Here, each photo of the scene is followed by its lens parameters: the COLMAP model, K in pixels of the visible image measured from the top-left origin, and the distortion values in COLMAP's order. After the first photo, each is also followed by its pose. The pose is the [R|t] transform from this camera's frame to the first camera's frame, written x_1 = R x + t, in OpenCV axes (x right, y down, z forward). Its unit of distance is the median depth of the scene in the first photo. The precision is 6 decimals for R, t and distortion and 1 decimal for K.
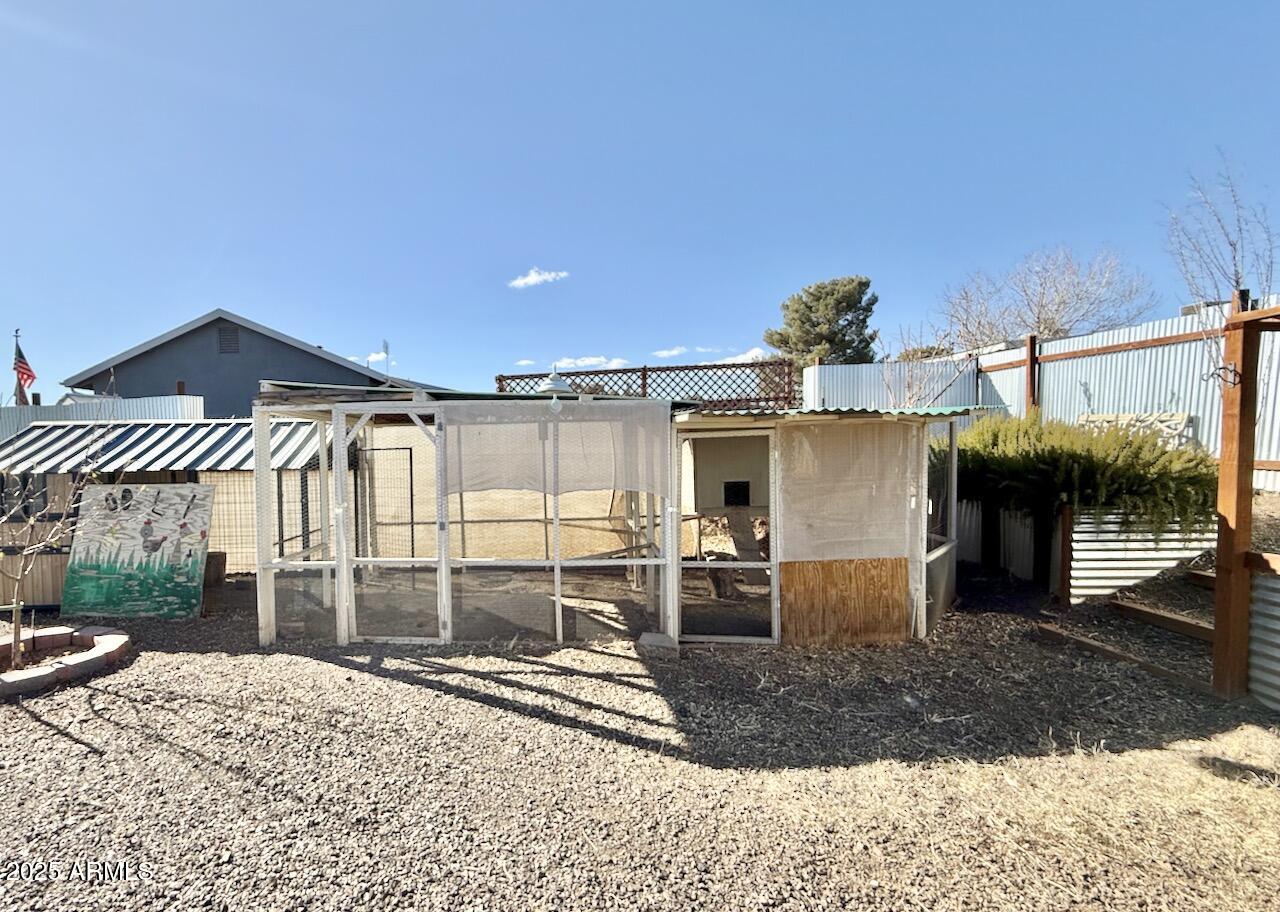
lens RADIAL K [[524.1, 0, 613.1], [0, 524.1, 474.3], [0, 0, 1]] dist [-0.000216, 0.000194]
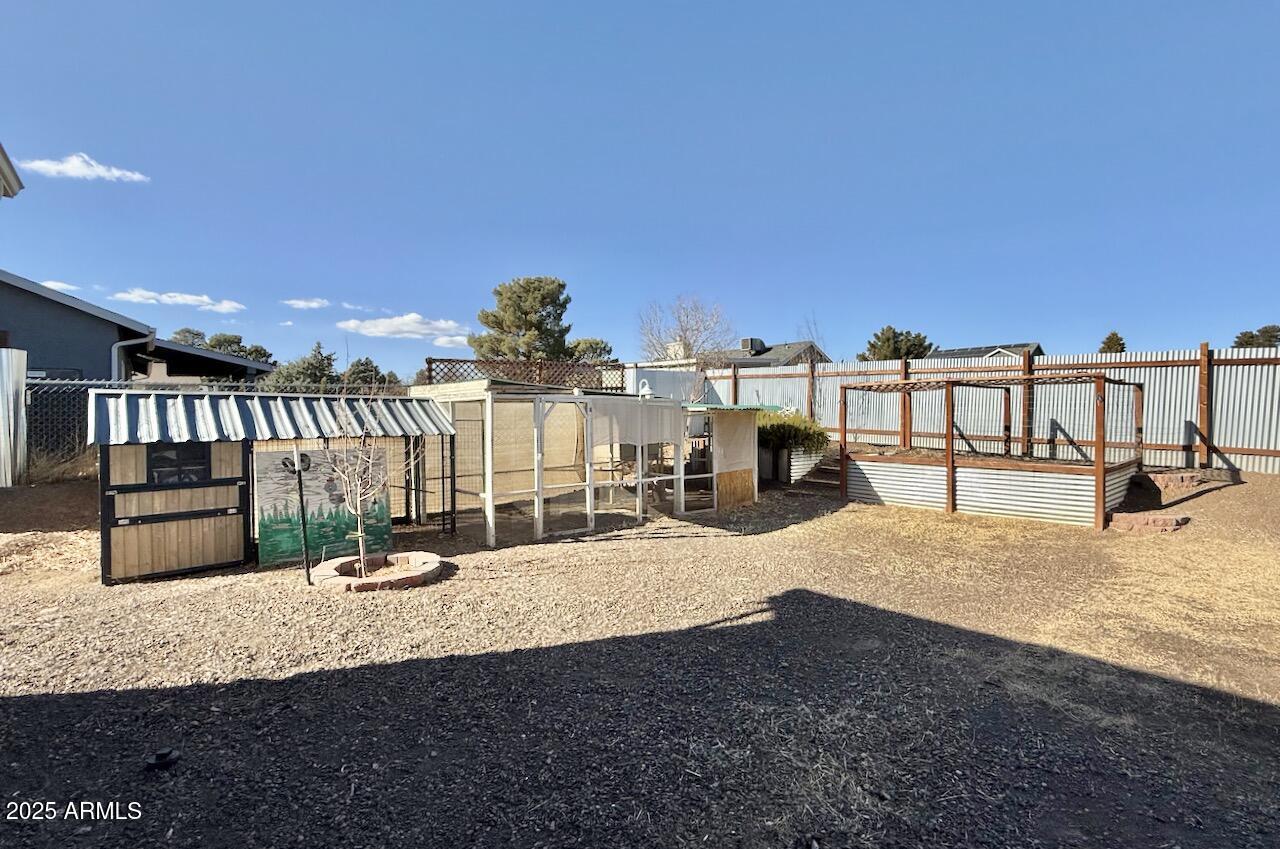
lens RADIAL K [[538.4, 0, 644.2], [0, 538.4, 421.5], [0, 0, 1]] dist [-0.002080, -0.000041]
pose [[0.755737, 0.004303, 0.654861, -1.166776], [0.021604, 0.999270, -0.031498, 0.010284], [-0.654518, 0.037951, 0.755093, -0.441489]]
